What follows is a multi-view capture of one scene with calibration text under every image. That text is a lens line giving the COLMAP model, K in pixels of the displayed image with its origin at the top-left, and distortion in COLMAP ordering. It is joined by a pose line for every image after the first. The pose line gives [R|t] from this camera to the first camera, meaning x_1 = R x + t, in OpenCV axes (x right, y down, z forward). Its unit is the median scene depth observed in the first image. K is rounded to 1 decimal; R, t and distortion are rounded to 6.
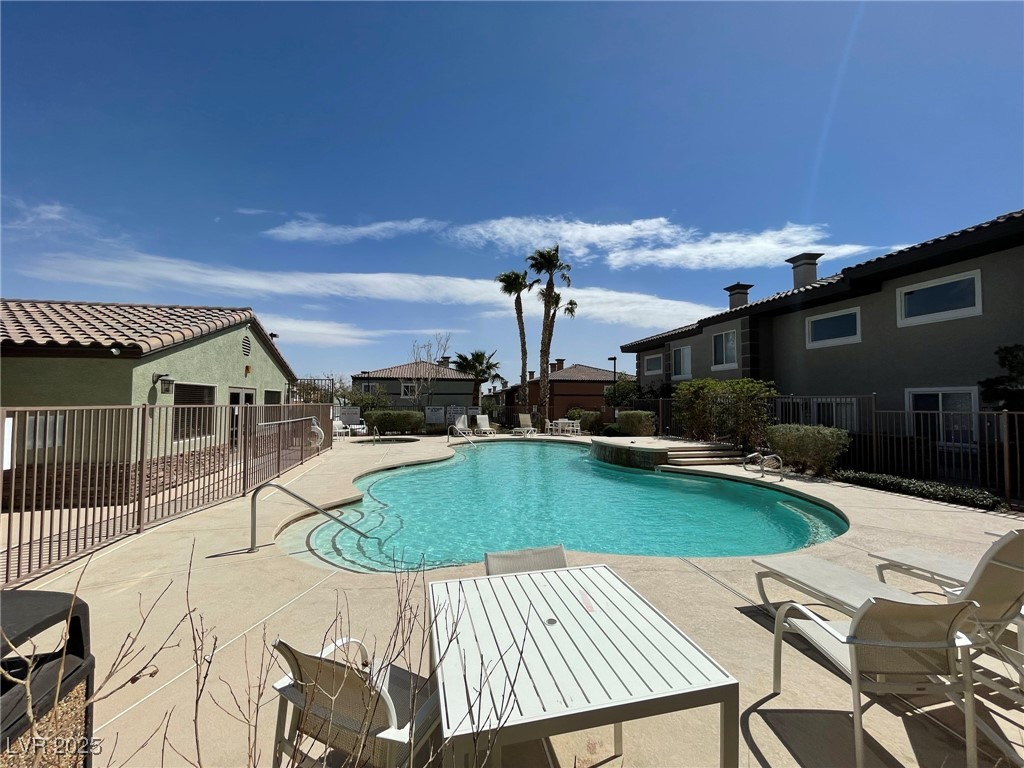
lens RADIAL K [[416.6, 0, 508.3], [0, 416.6, 386.0], [0, 0, 1]] dist [-0.000383, 0.000519]
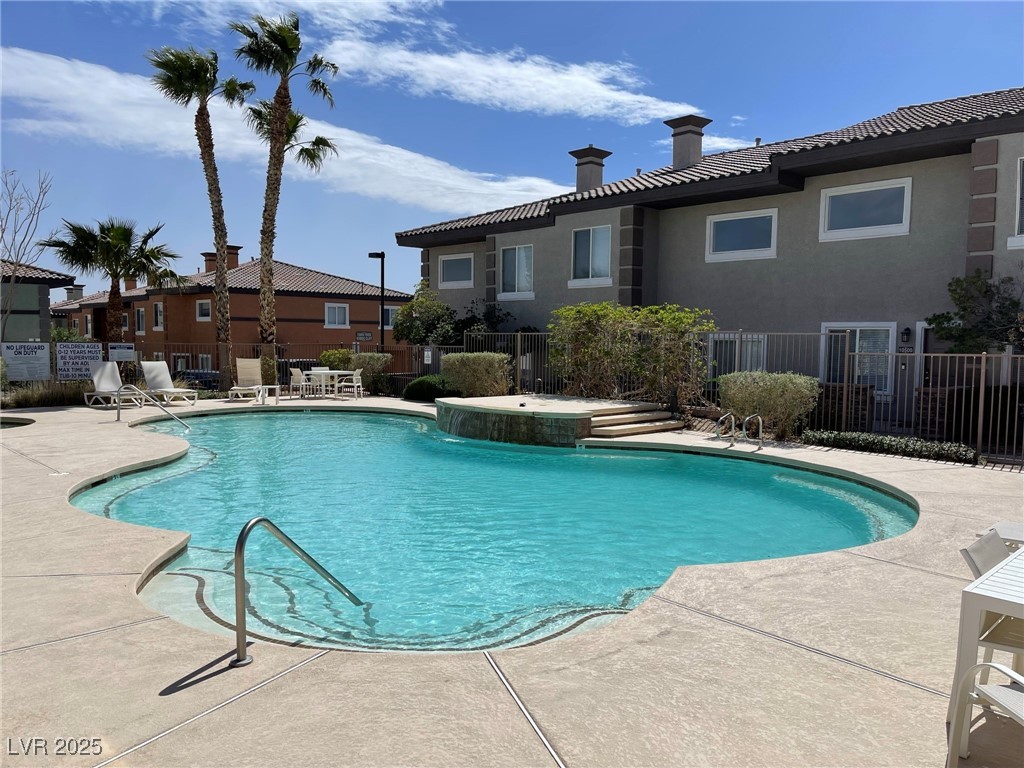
lens RADIAL K [[781.0, 0, 520.0], [0, 781.0, 386.7], [0, 0, 1]] dist [0.080979, -0.085810]
pose [[0.852871, -0.026418, 0.521454, -0.183128], [-0.029980, 0.994593, 0.099423, -0.002985], [-0.521261, -0.100429, 0.847467, 0.023004]]
